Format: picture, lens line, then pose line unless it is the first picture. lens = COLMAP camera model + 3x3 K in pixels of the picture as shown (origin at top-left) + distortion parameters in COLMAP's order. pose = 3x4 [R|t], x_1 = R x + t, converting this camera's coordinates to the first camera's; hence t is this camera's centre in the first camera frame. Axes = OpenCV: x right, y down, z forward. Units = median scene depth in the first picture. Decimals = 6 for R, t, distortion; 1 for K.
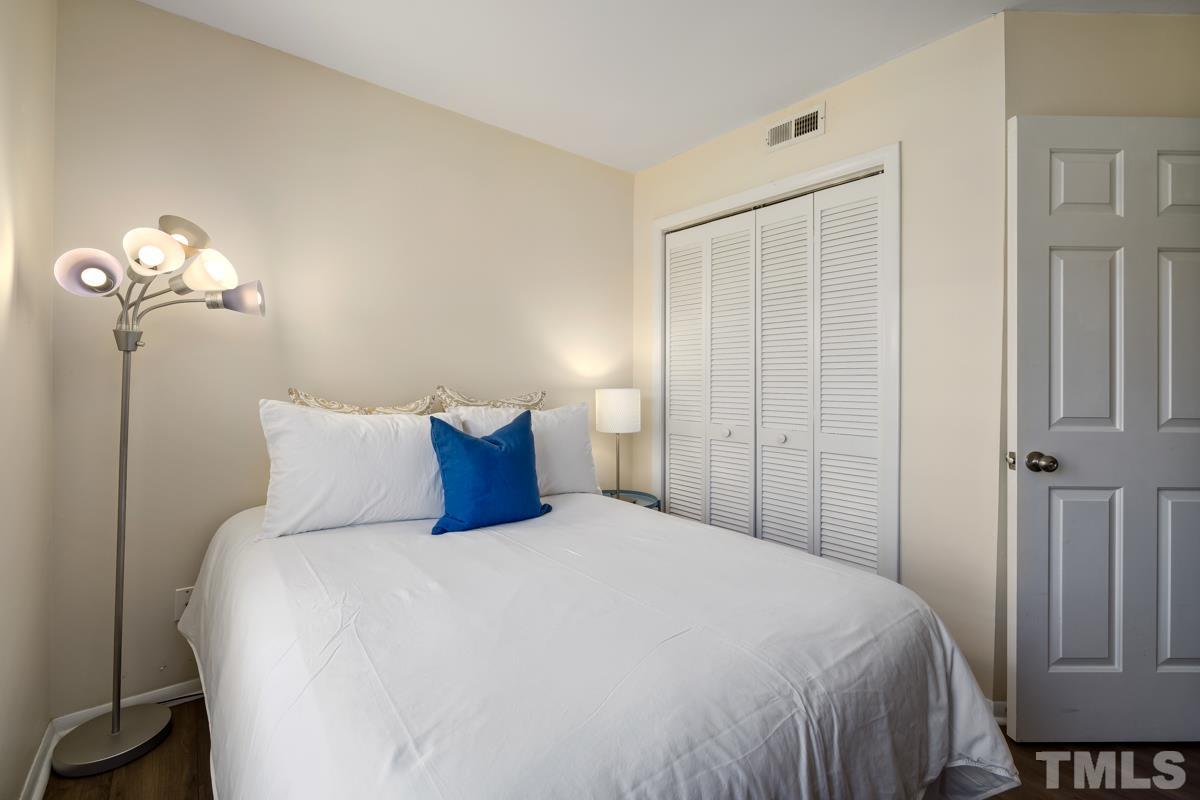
lens RADIAL K [[507.8, 0, 595.4], [0, 507.8, 389.3], [0, 0, 1]] dist [-0.001500, 0.000339]
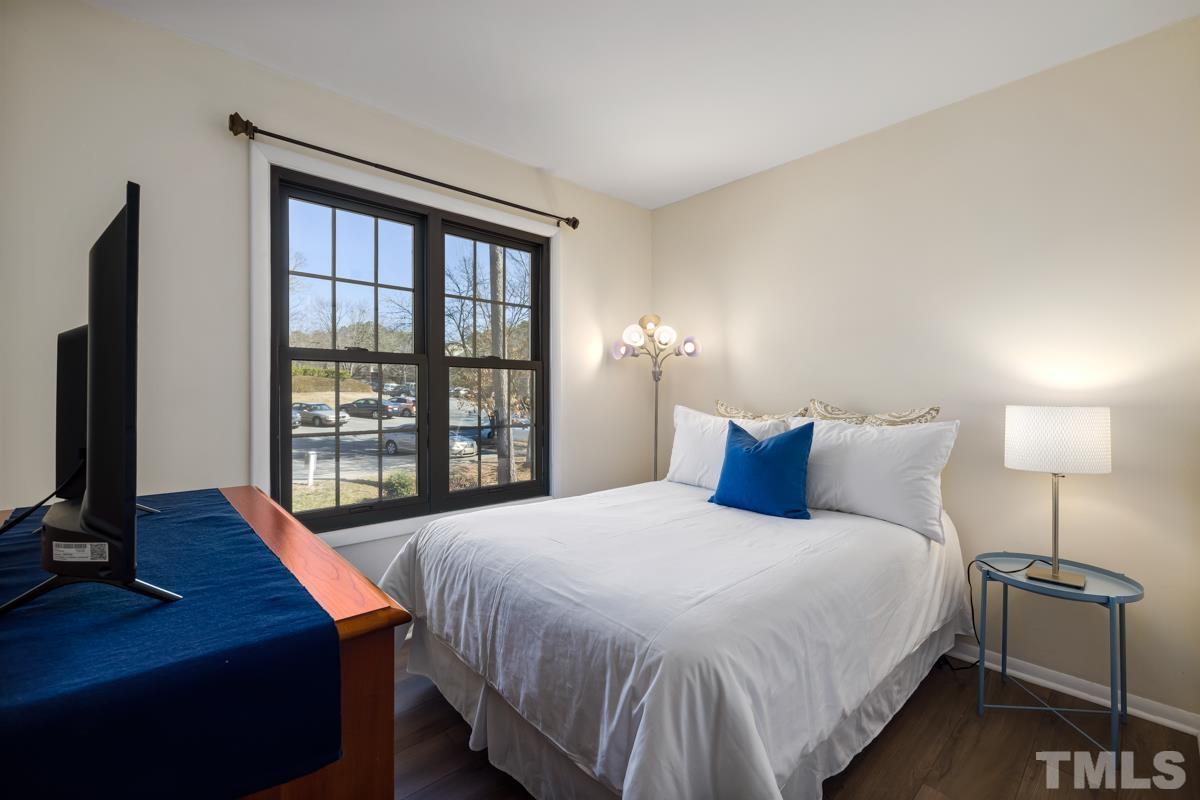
lens RADIAL K [[507.8, 0, 595.4], [0, 507.8, 389.3], [0, 0, 1]] dist [-0.001500, 0.000339]
pose [[0.049479, -0.015877, -0.998649, 1.164074], [-0.015271, 0.999745, -0.016651, -0.002274], [0.998658, 0.016074, 0.049224, 0.638209]]
